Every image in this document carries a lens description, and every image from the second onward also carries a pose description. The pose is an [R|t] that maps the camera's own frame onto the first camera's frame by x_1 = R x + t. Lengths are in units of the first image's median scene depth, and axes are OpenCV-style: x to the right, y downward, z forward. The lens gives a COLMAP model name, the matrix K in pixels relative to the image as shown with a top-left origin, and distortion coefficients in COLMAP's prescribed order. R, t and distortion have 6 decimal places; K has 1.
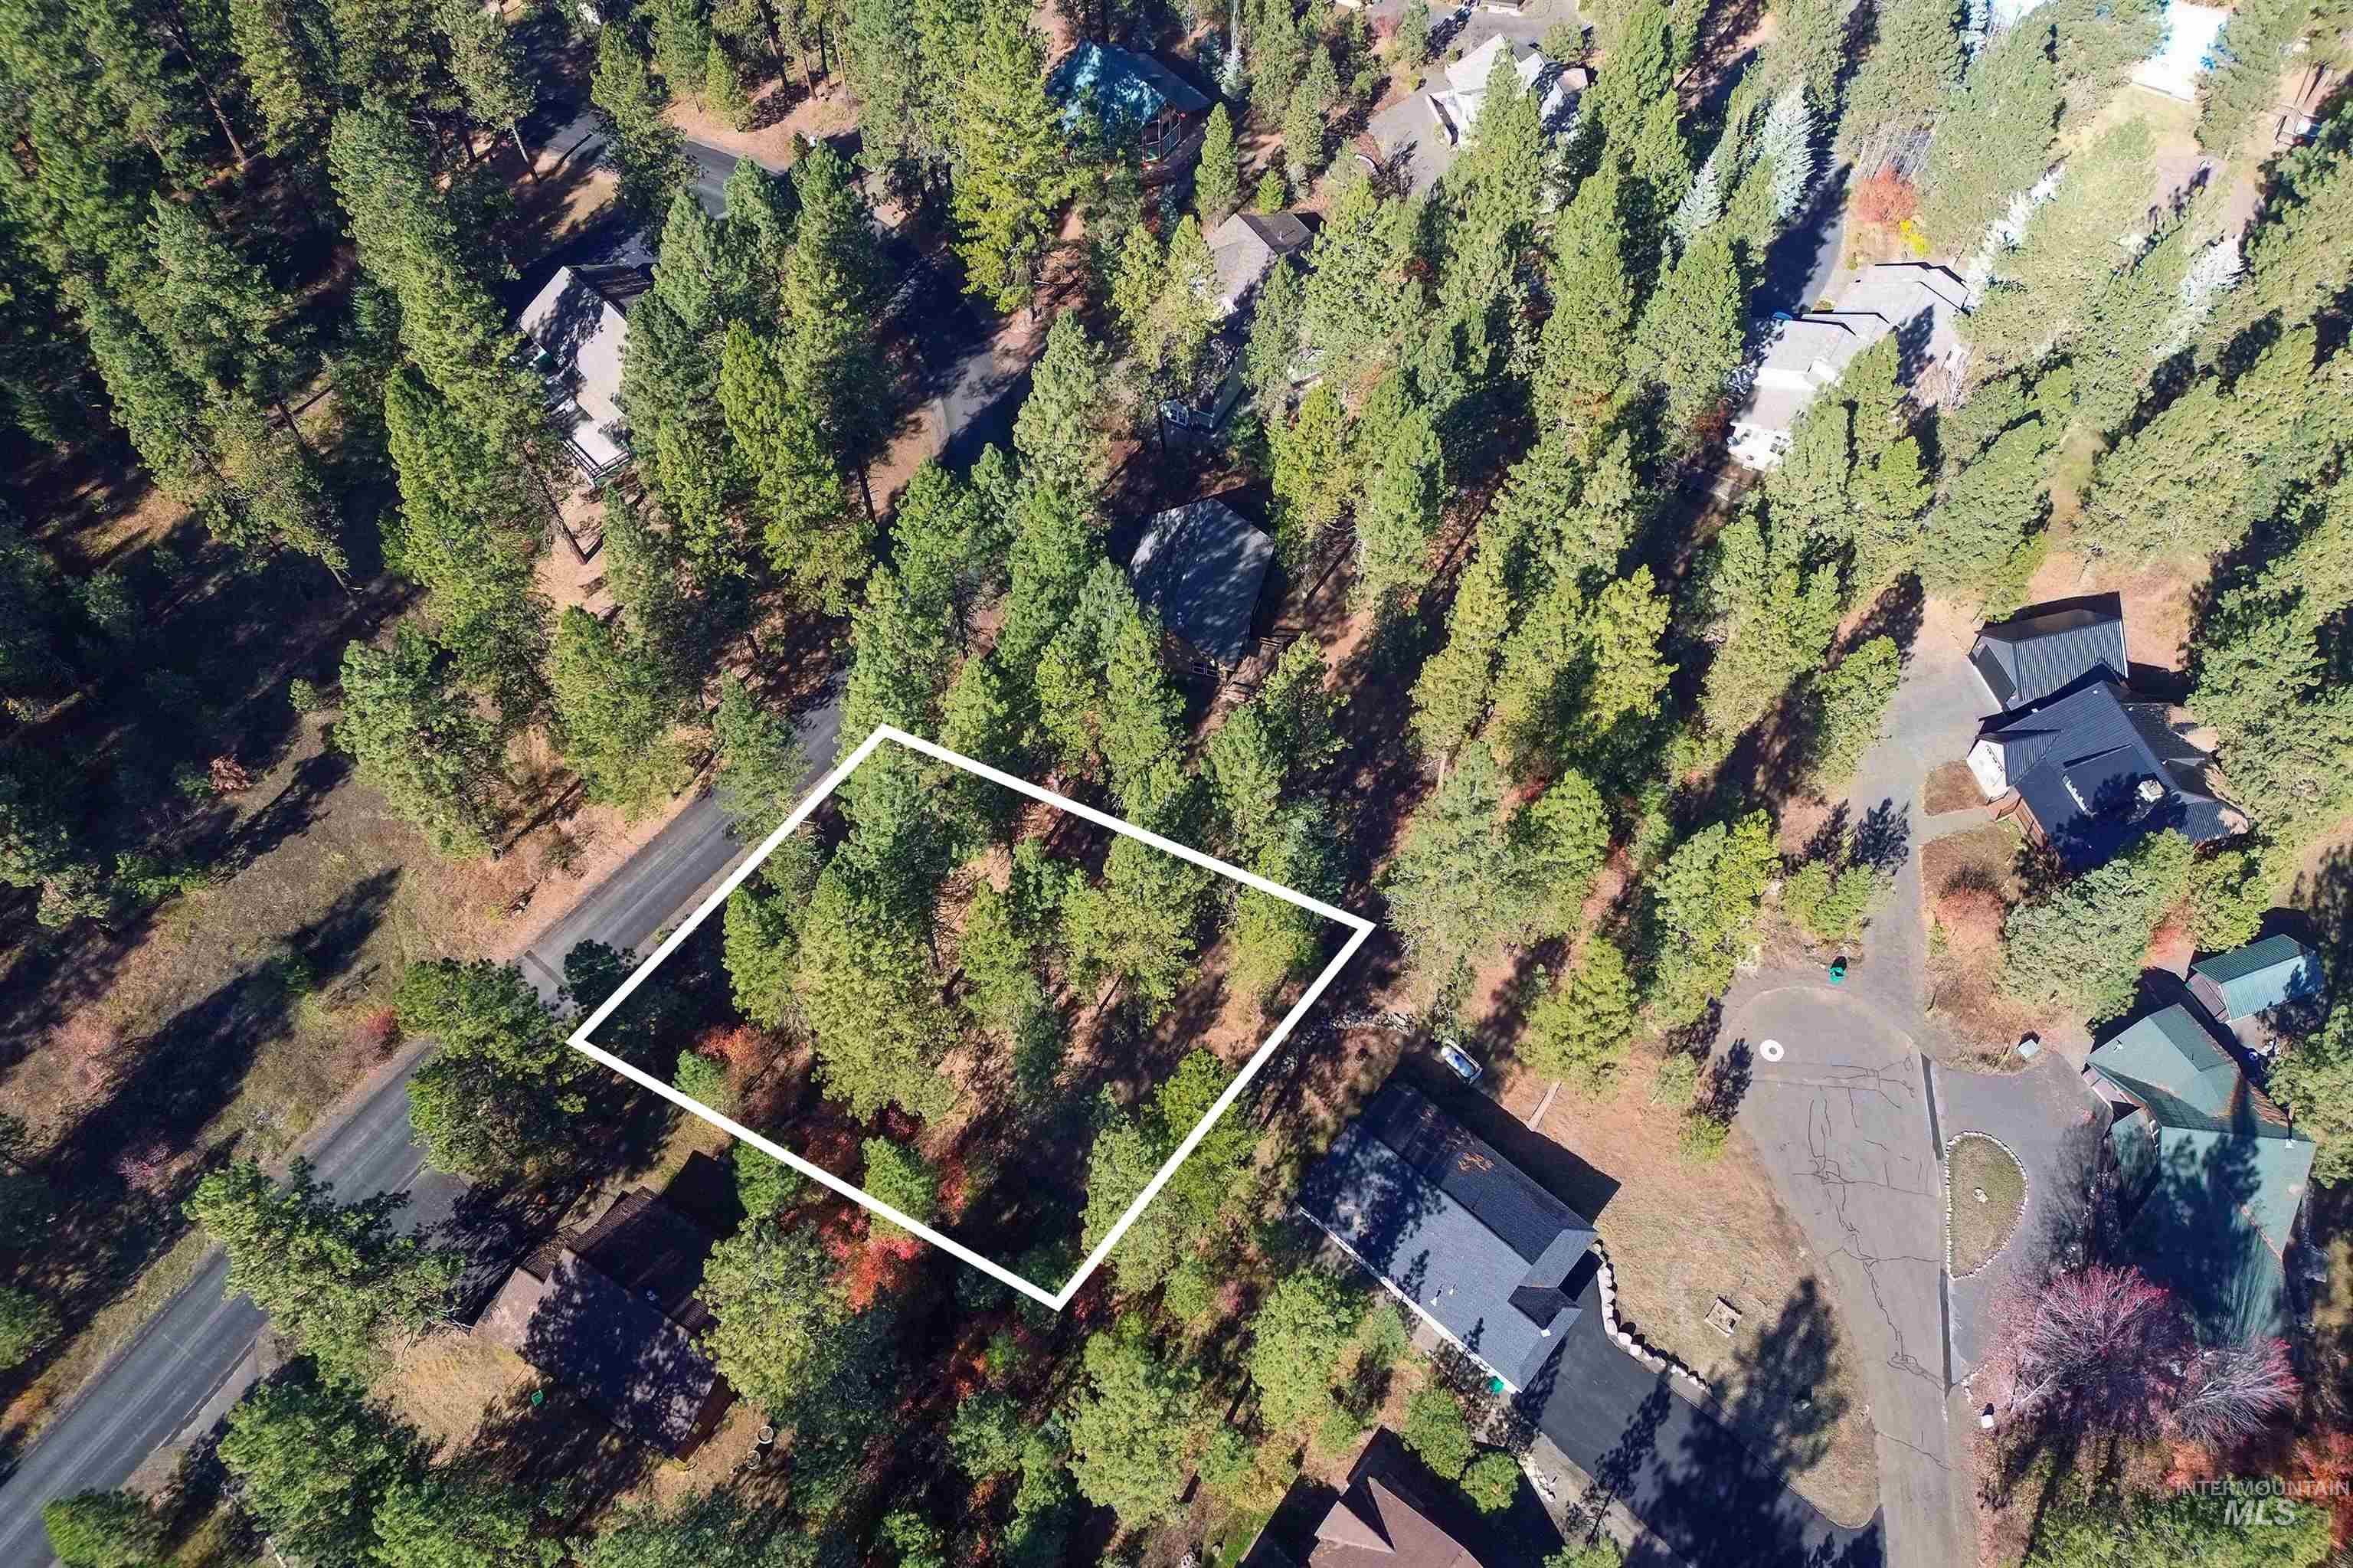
lens RADIAL K [[1638.6, 0, 1181.5], [0, 1638.6, 777.7], [0, 0, 1]] dist [0.063421, -0.056760]
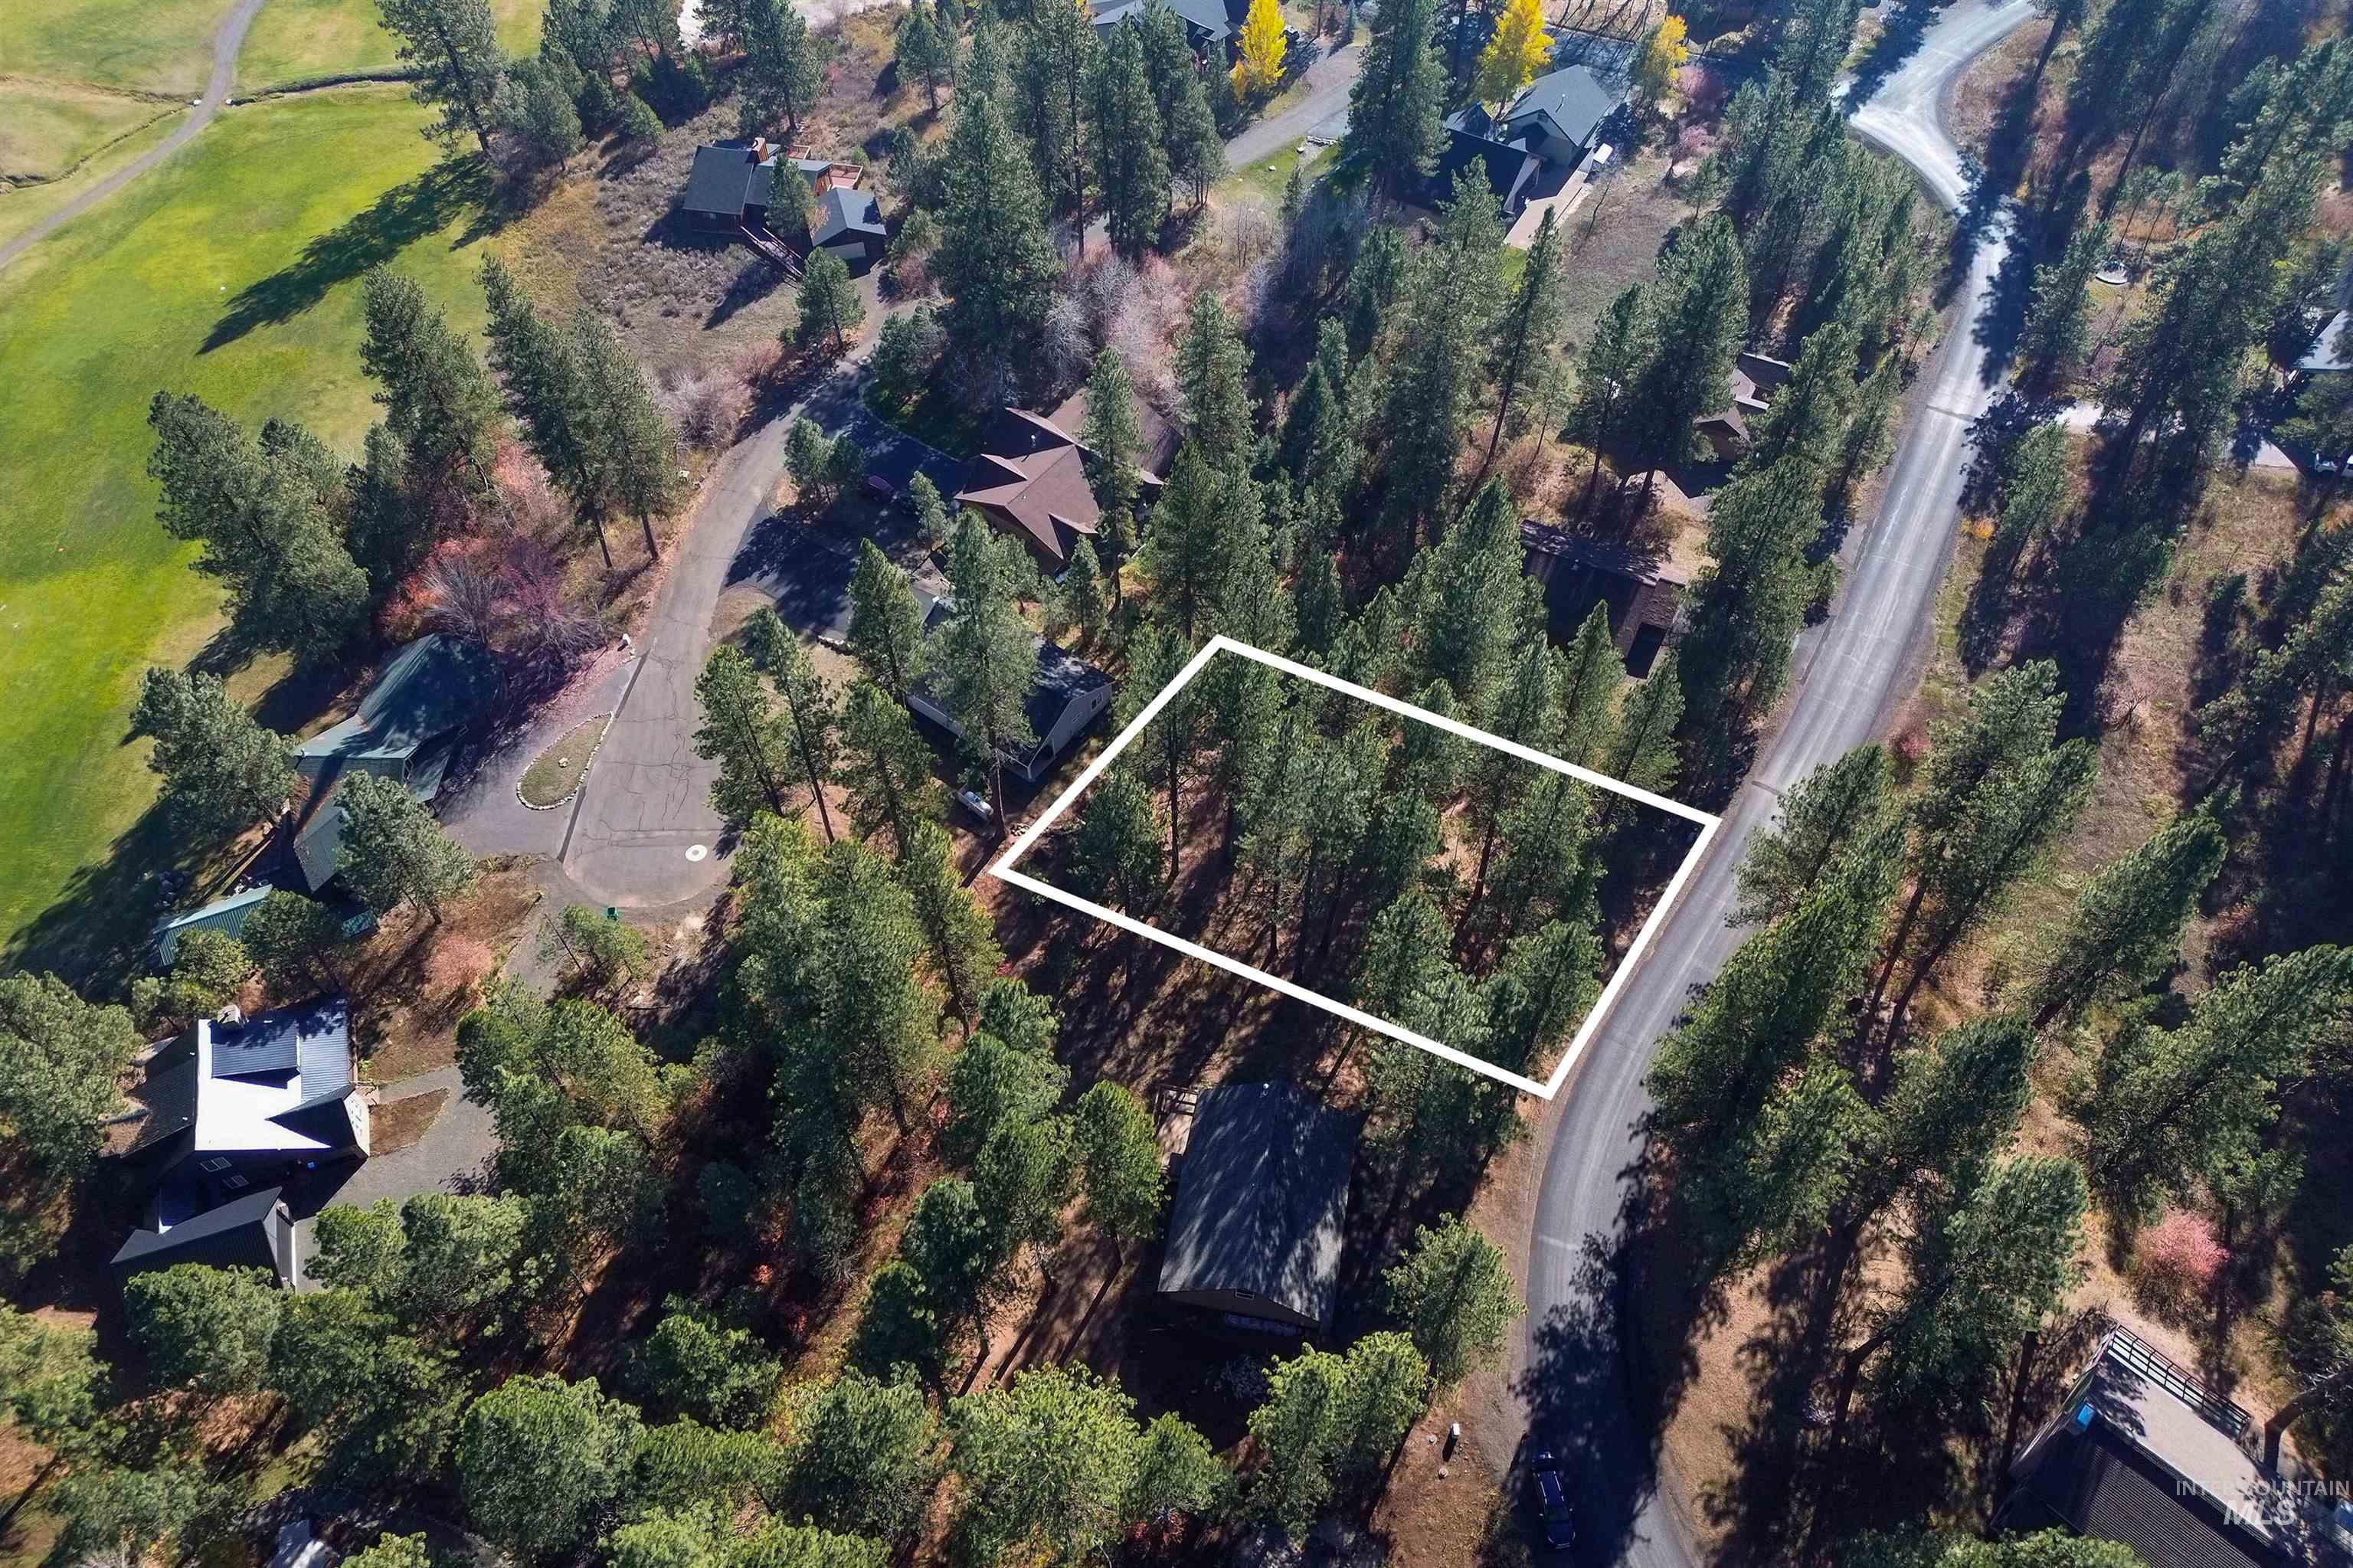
lens RADIAL K [[1638.6, 0, 1171.1], [0, 1638.6, 782.8], [0, 0, 1]] dist [0.063421, -0.056760]
pose [[-0.996808, 0.072913, -0.032535, 0.069313], [-0.054835, -0.328992, 0.942739, -0.921265], [0.058034, 0.941514, 0.331940, 0.619552]]
